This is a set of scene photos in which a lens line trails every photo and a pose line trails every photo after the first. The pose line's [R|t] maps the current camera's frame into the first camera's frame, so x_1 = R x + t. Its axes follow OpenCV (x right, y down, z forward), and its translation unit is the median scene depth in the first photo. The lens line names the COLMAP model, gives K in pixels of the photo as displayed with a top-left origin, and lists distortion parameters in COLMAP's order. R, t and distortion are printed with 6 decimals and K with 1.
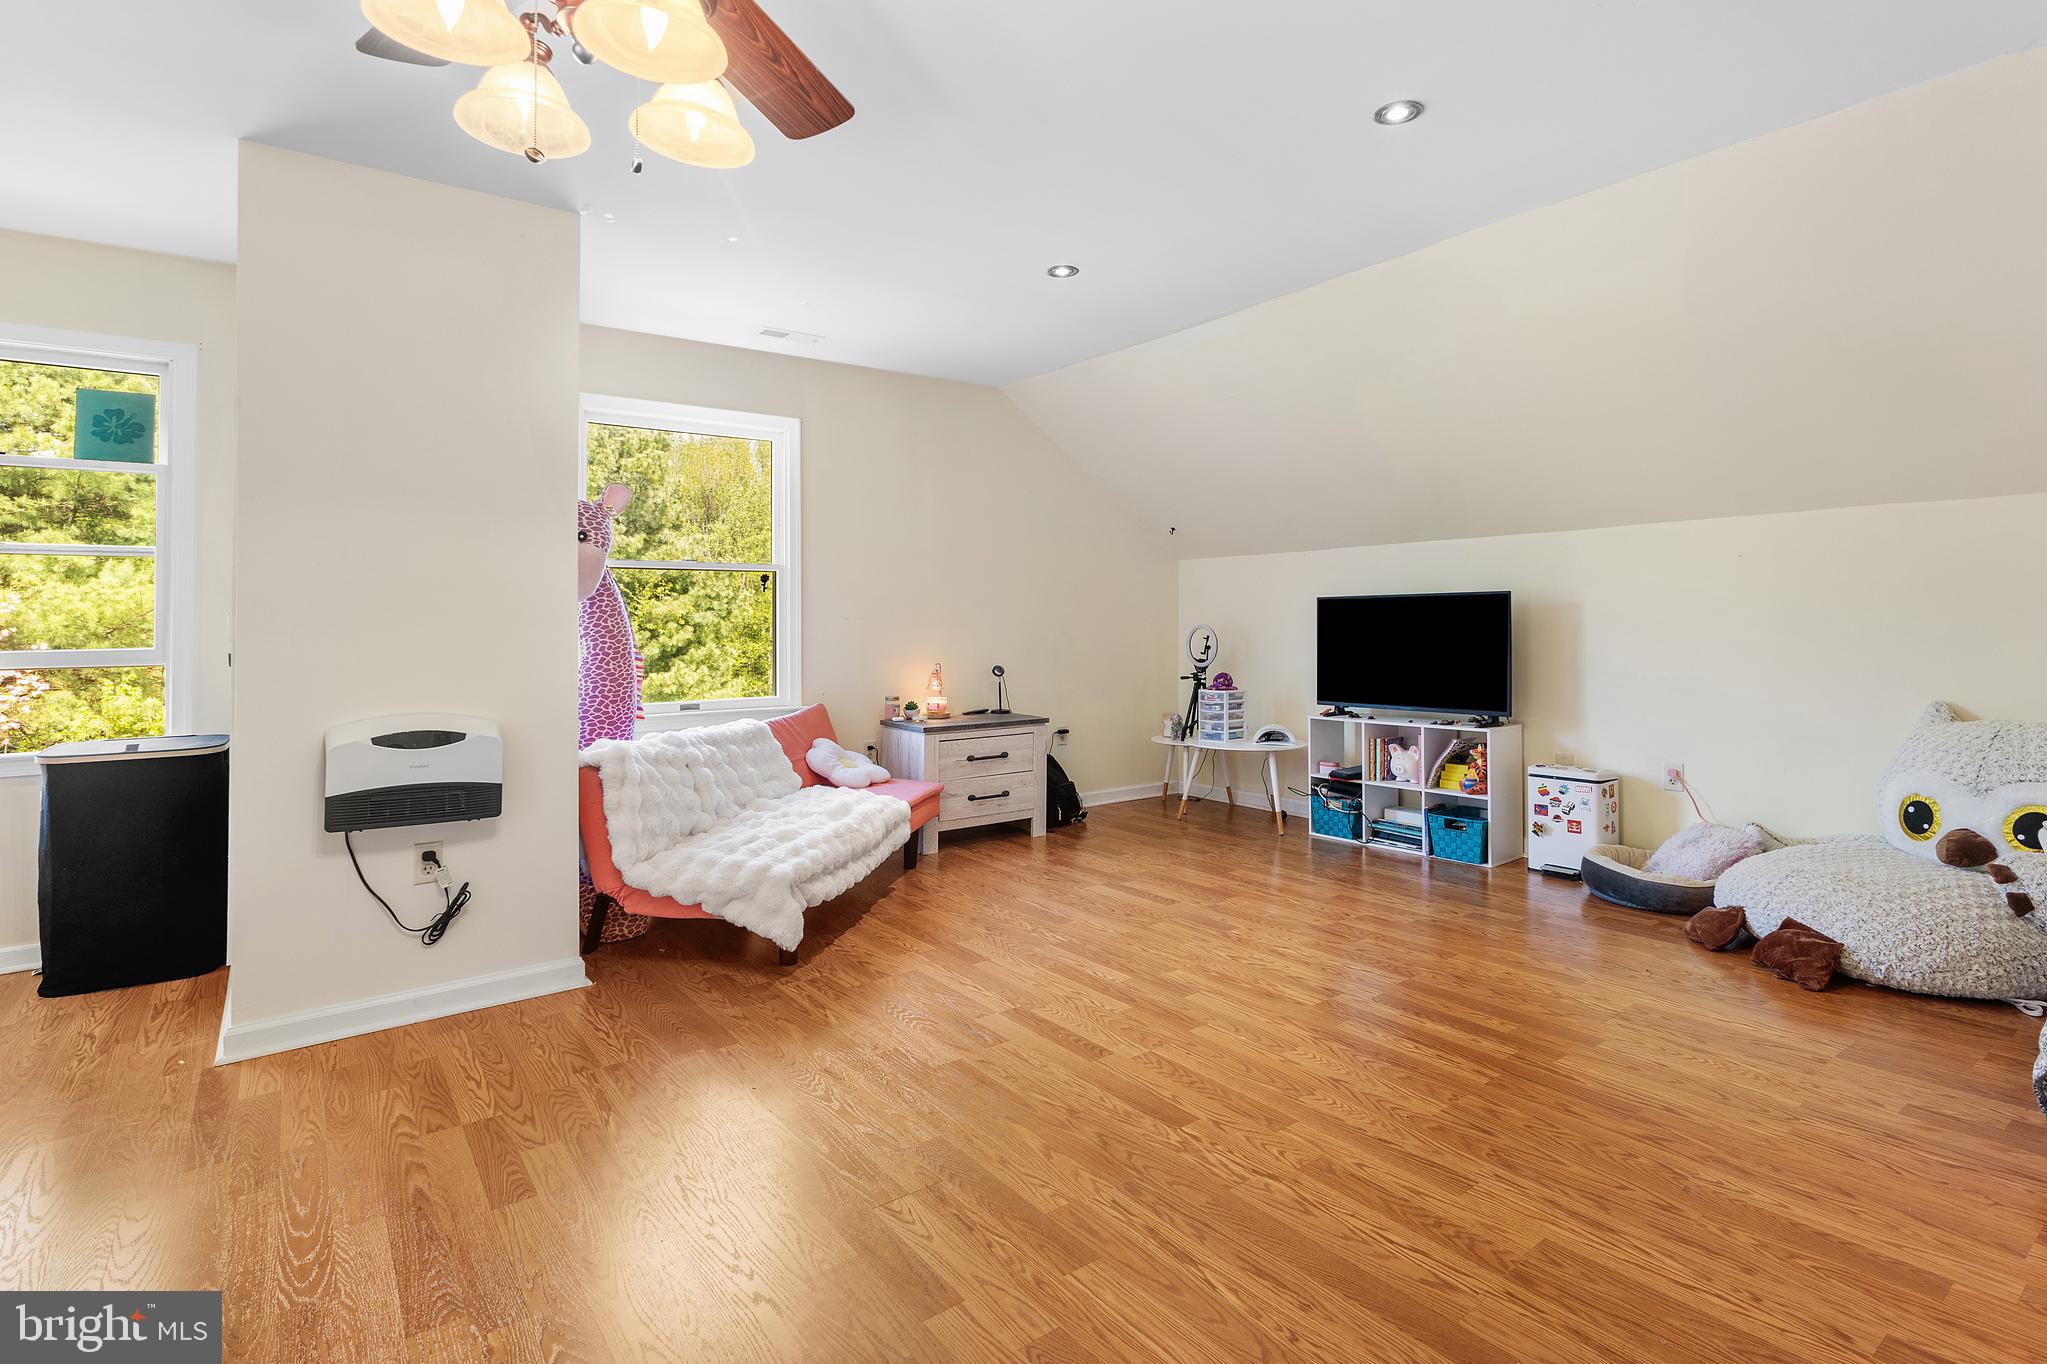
lens RADIAL K [[1001.7, 0, 992.8], [0, 1001.7, 621.1], [0, 0, 1]] dist [0.008221, -0.001841]
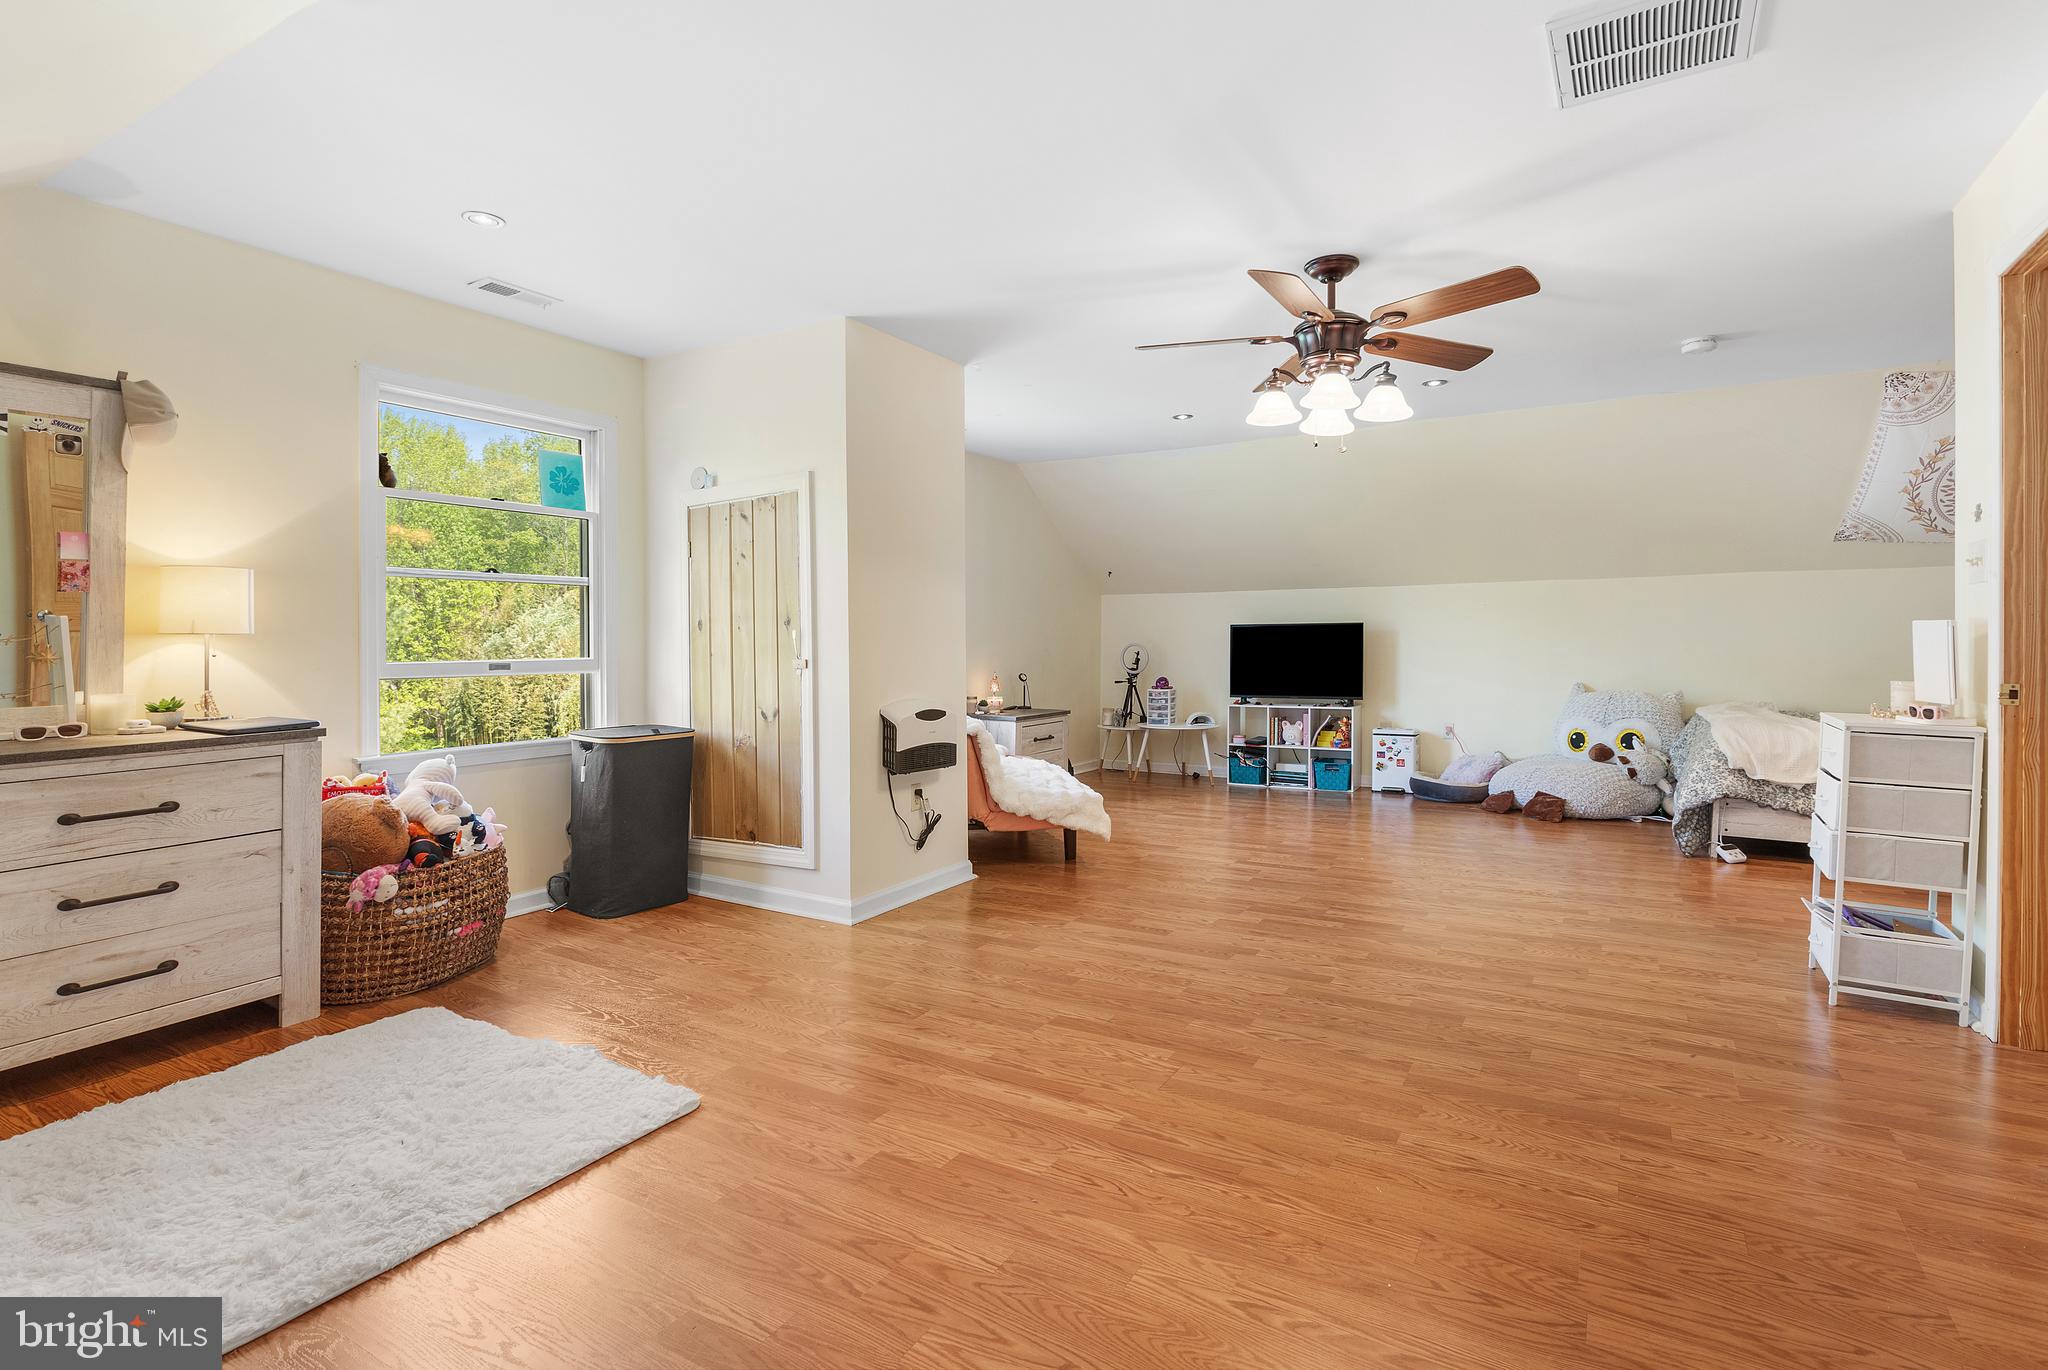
lens RADIAL K [[1002.2, 0, 1028.0], [0, 1002.2, 670.9], [0, 0, 1]] dist [0.008221, -0.001841]
pose [[0.919742, -0.008188, 0.392437, -0.660786], [-0.003289, 0.999587, 0.028564, 0.003853], [-0.392509, -0.027562, 0.919335, -0.302439]]
